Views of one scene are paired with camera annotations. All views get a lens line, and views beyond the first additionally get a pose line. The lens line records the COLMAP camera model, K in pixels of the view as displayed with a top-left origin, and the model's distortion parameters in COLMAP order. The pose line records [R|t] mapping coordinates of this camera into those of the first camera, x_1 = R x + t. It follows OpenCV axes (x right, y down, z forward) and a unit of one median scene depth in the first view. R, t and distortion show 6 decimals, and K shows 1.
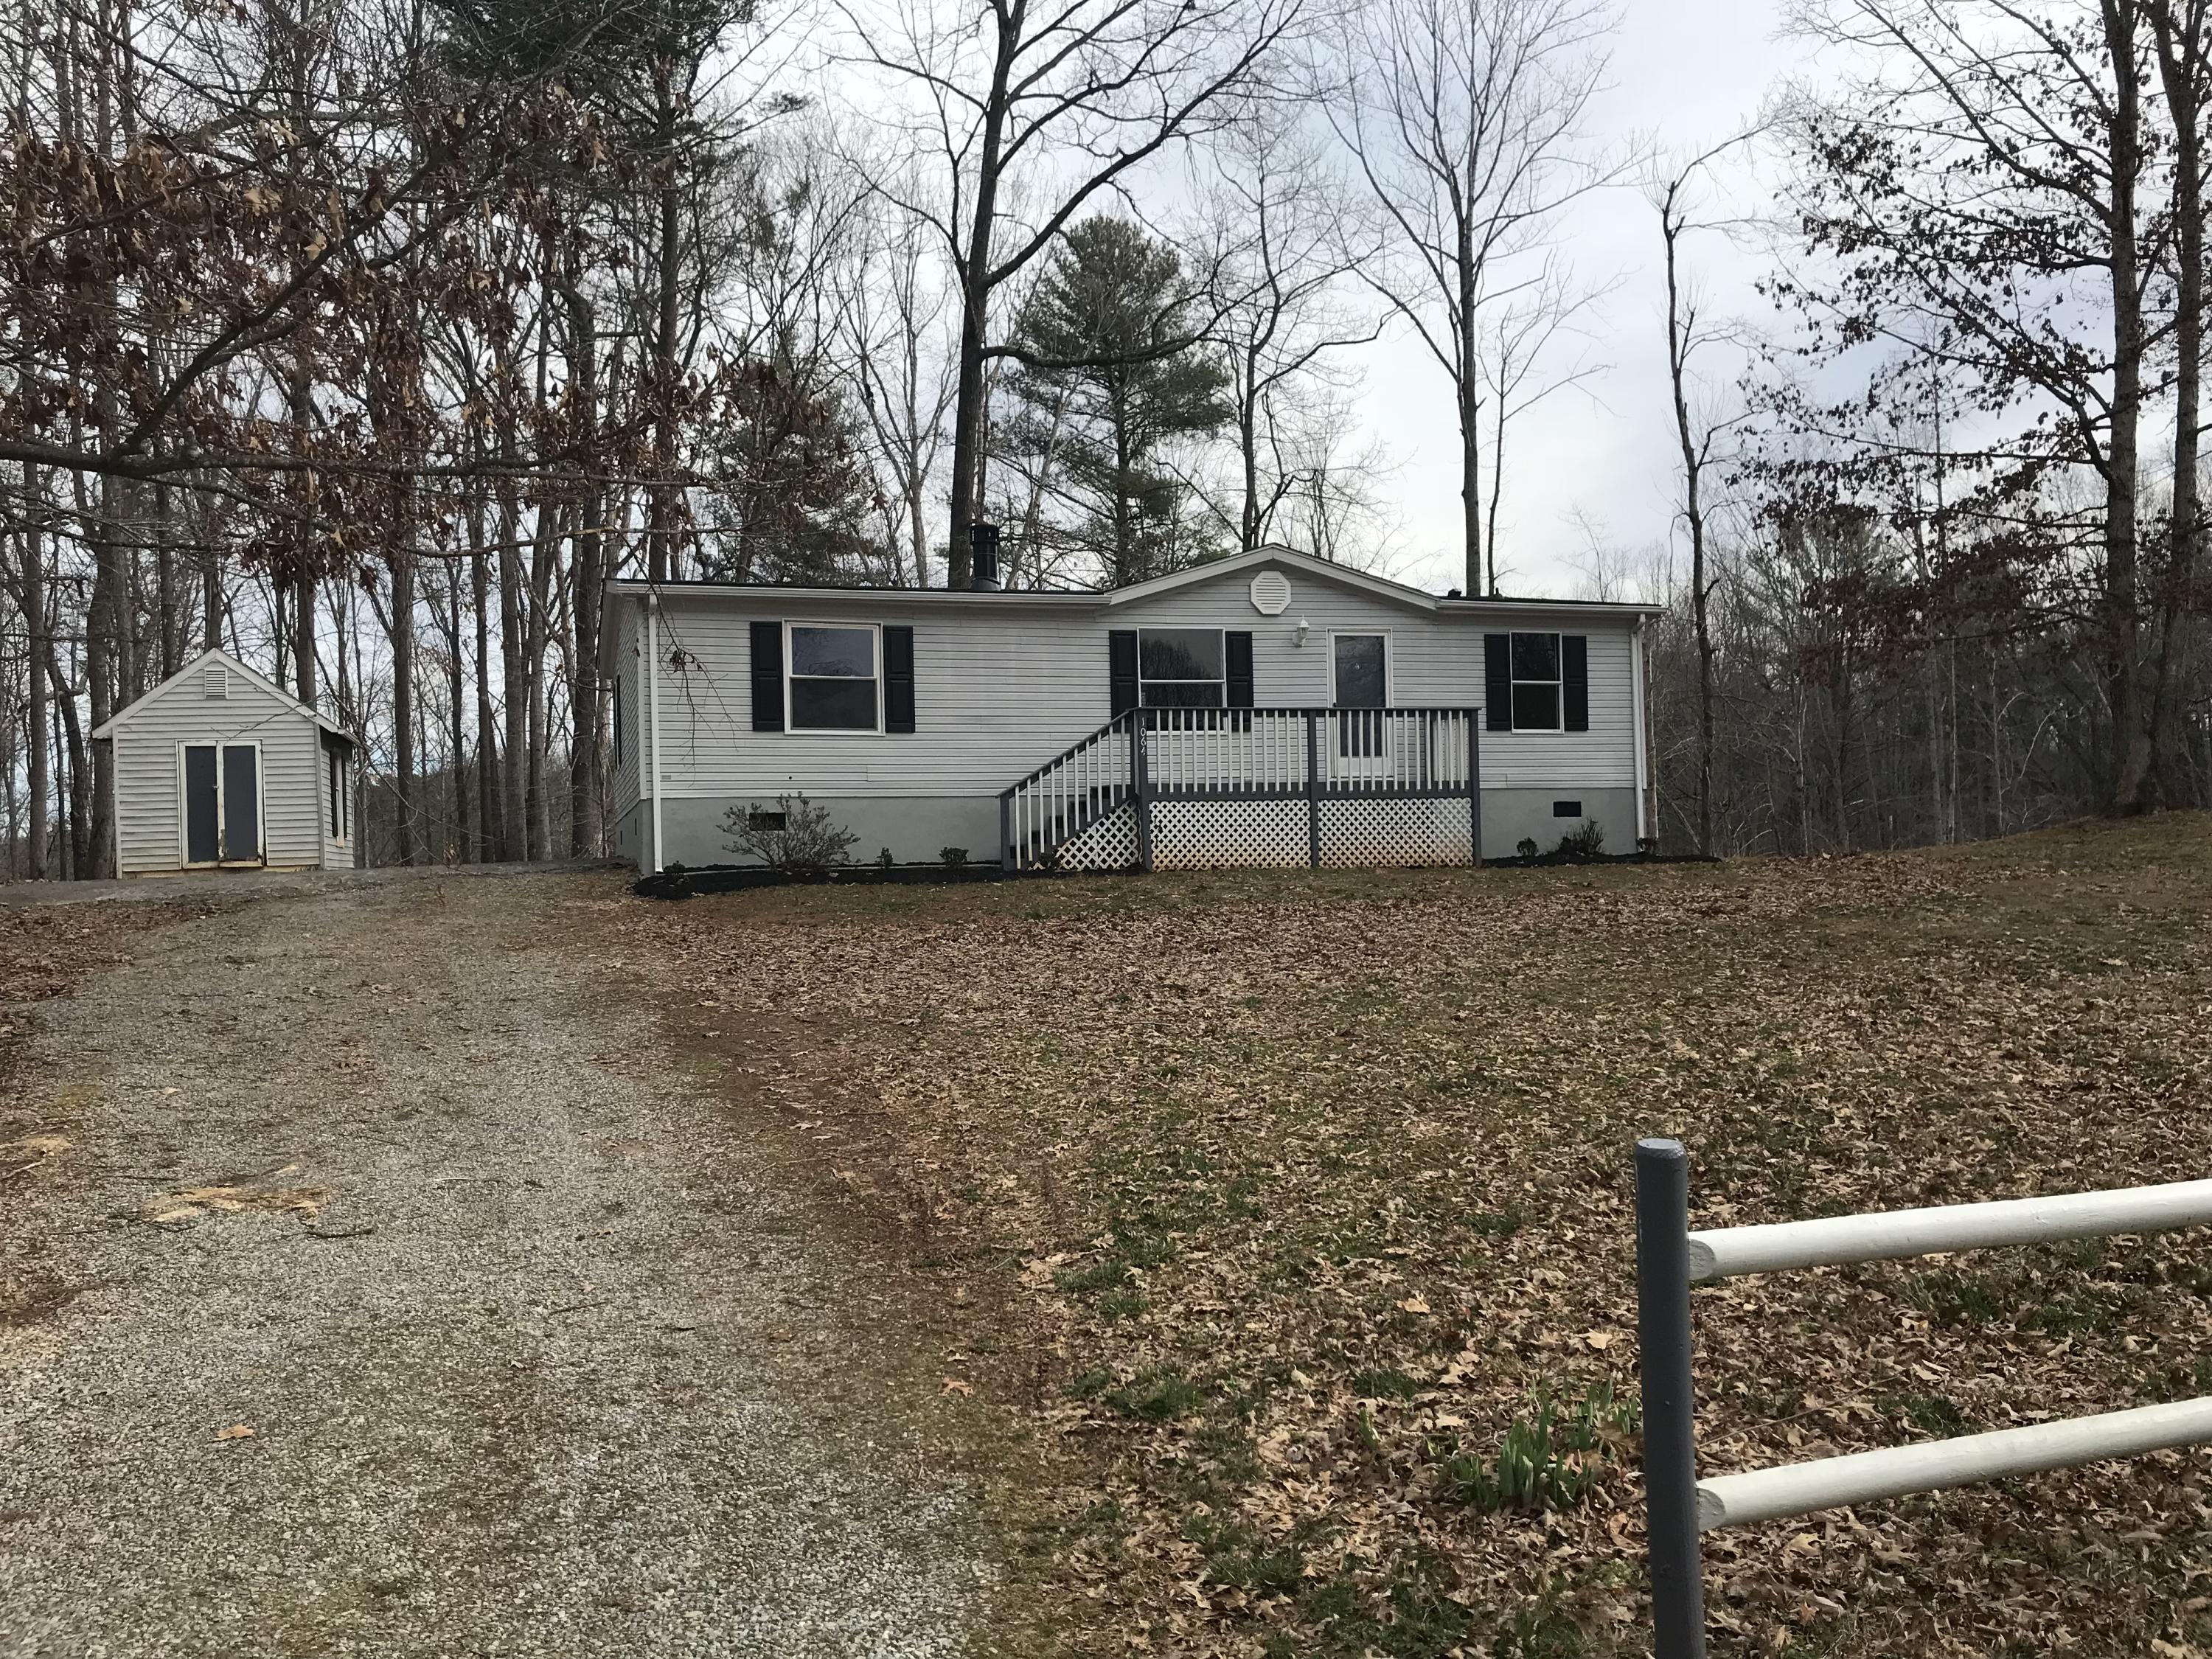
lens RADIAL K [[1851.8, 0, 1106.0], [0, 1851.8, 829.5], [0, 0, 1]] dist [0.007508, -0.005133]
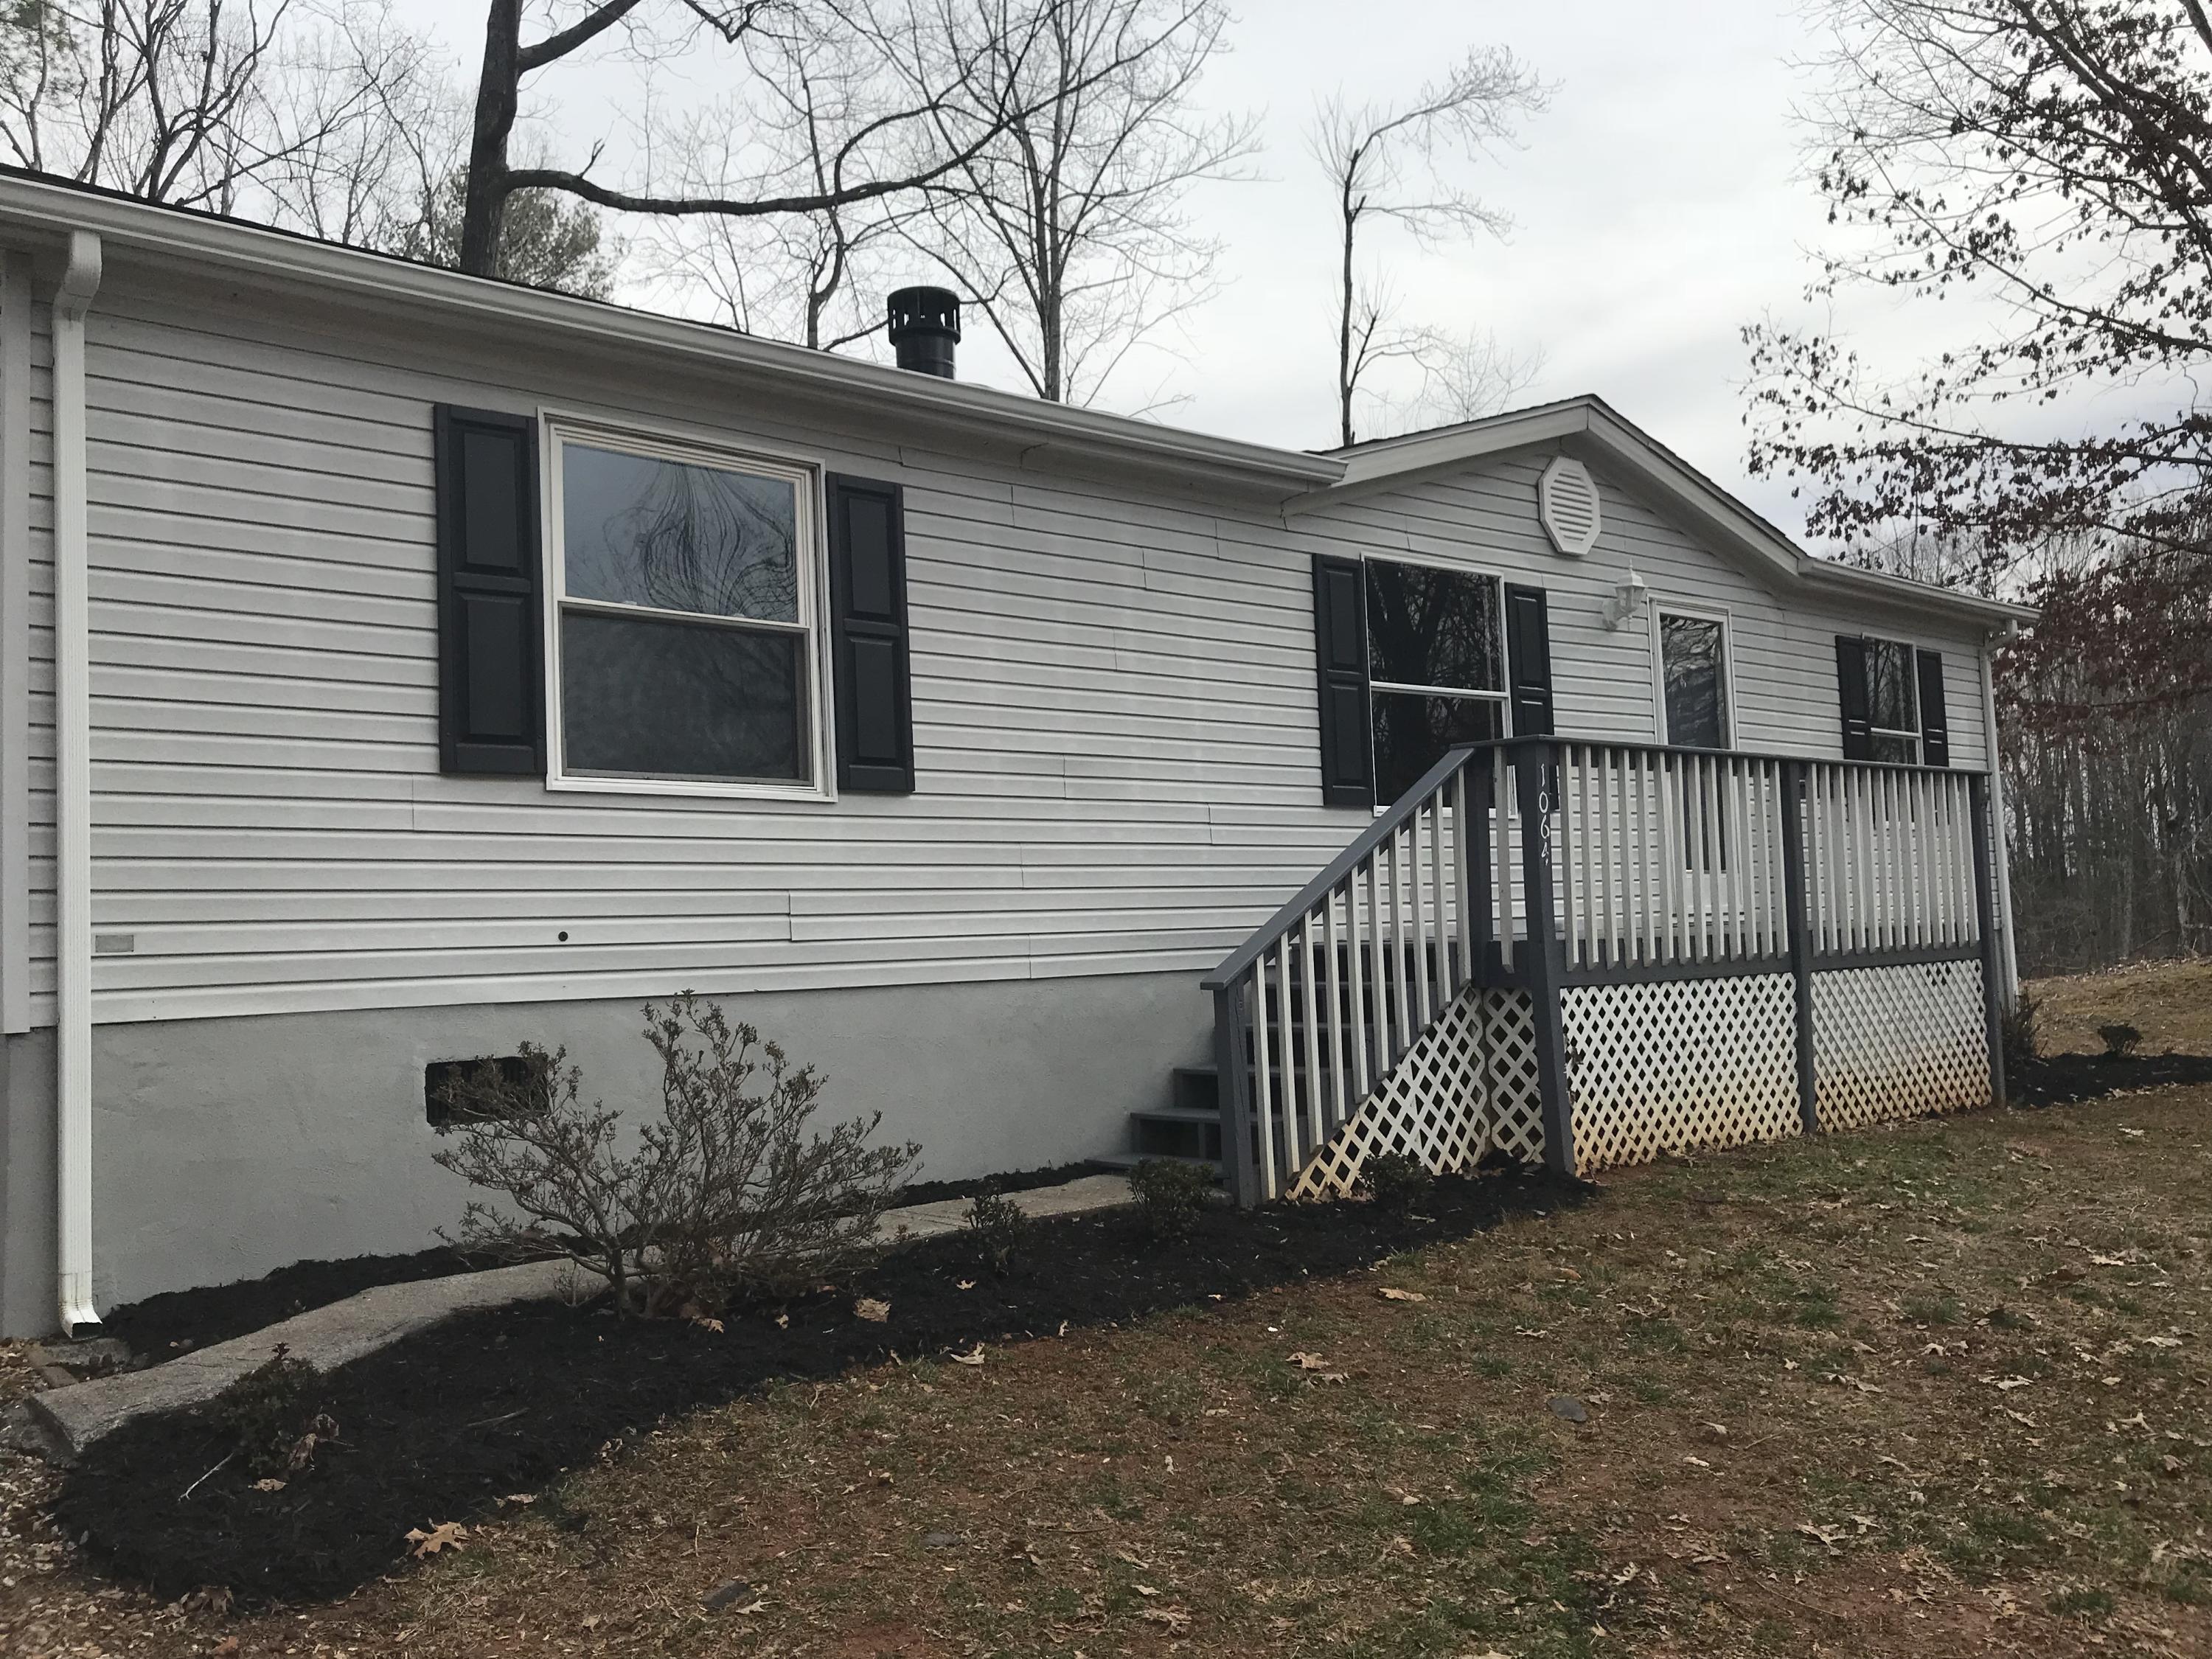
lens RADIAL K [[1851.8, 0, 1106.0], [0, 1851.8, 829.5], [0, 0, 1]] dist [0.007508, -0.005133]
pose [[0.919782, 0.012584, 0.392228, -0.203523], [0.012148, 0.998094, -0.060510, -0.025360], [-0.392242, 0.060421, 0.917876, 0.676858]]
